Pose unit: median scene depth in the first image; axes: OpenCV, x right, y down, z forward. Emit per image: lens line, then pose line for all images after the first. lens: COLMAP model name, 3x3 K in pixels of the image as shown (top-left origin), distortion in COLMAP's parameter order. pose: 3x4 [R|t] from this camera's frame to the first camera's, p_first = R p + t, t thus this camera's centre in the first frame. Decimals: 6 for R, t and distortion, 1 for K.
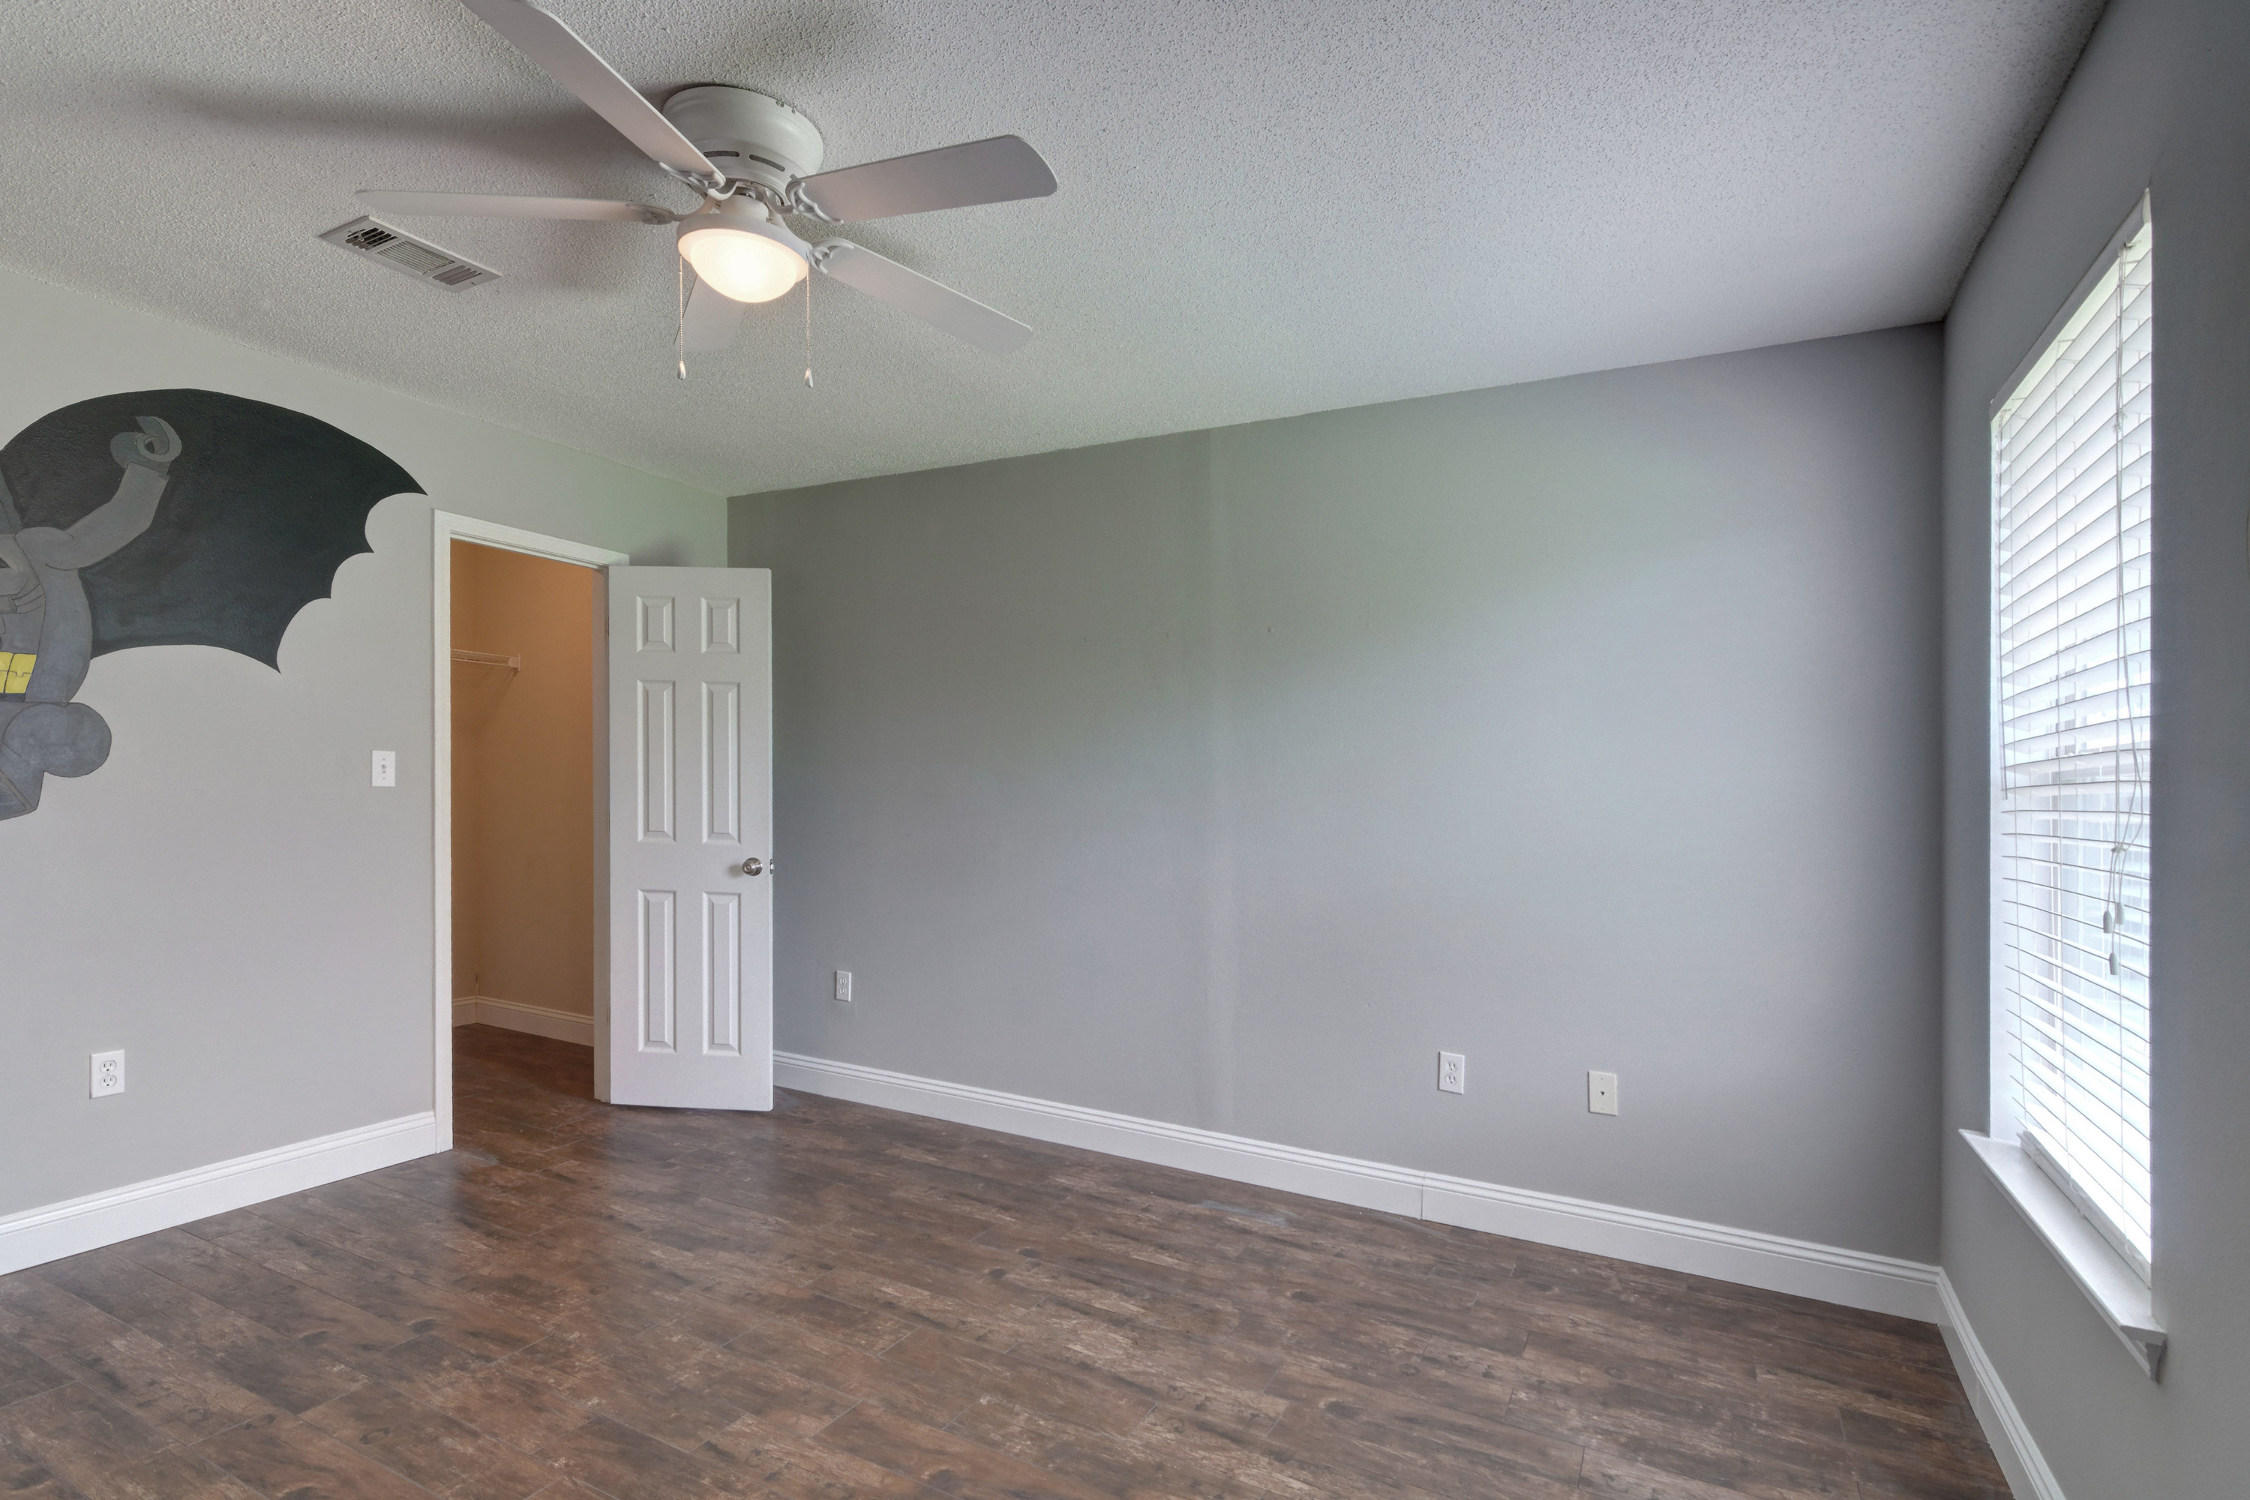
lens RADIAL K [[1078.8, 0, 1125.0], [0, 1078.8, 750.0], [0, 0, 1]] dist [-0.002435, -0.000465]
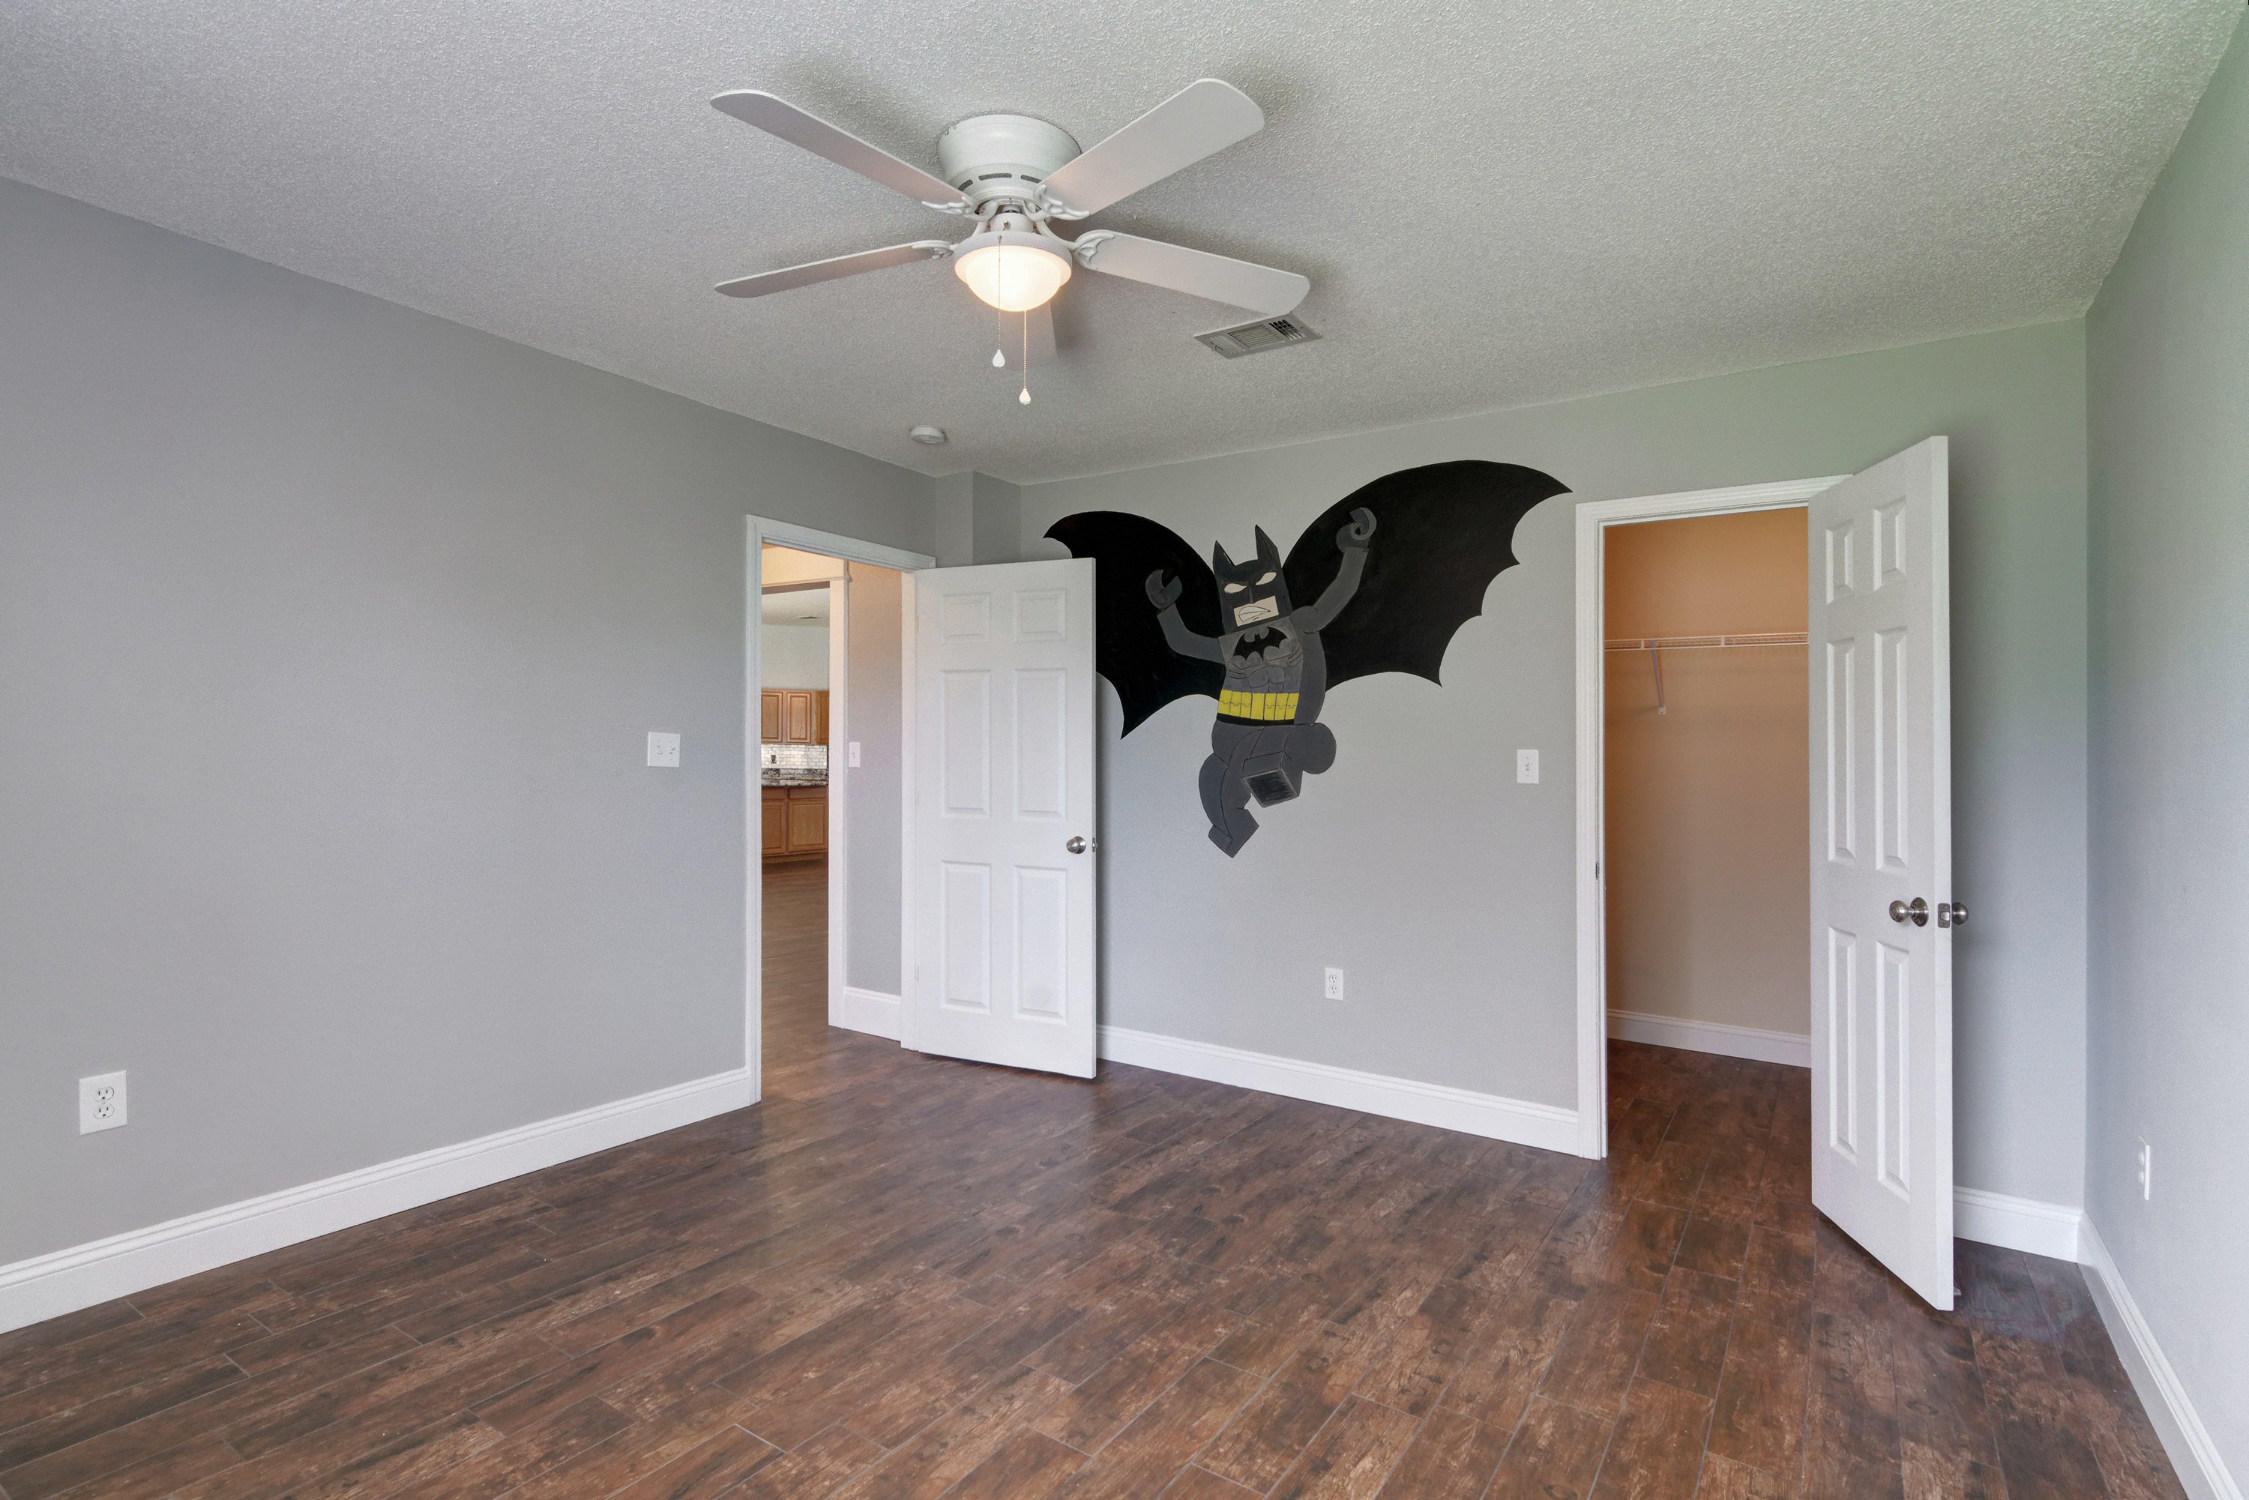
lens RADIAL K [[1086.1, 0, 1114.6], [0, 1086.1, 775.3], [0, 0, 1]] dist [0.003235, -0.000187]
pose [[-0.110878, -0.013457, -0.993743, 0.496765], [0.014240, 0.999784, -0.015127, 0.043953], [0.993732, -0.015828, -0.110663, 0.860762]]
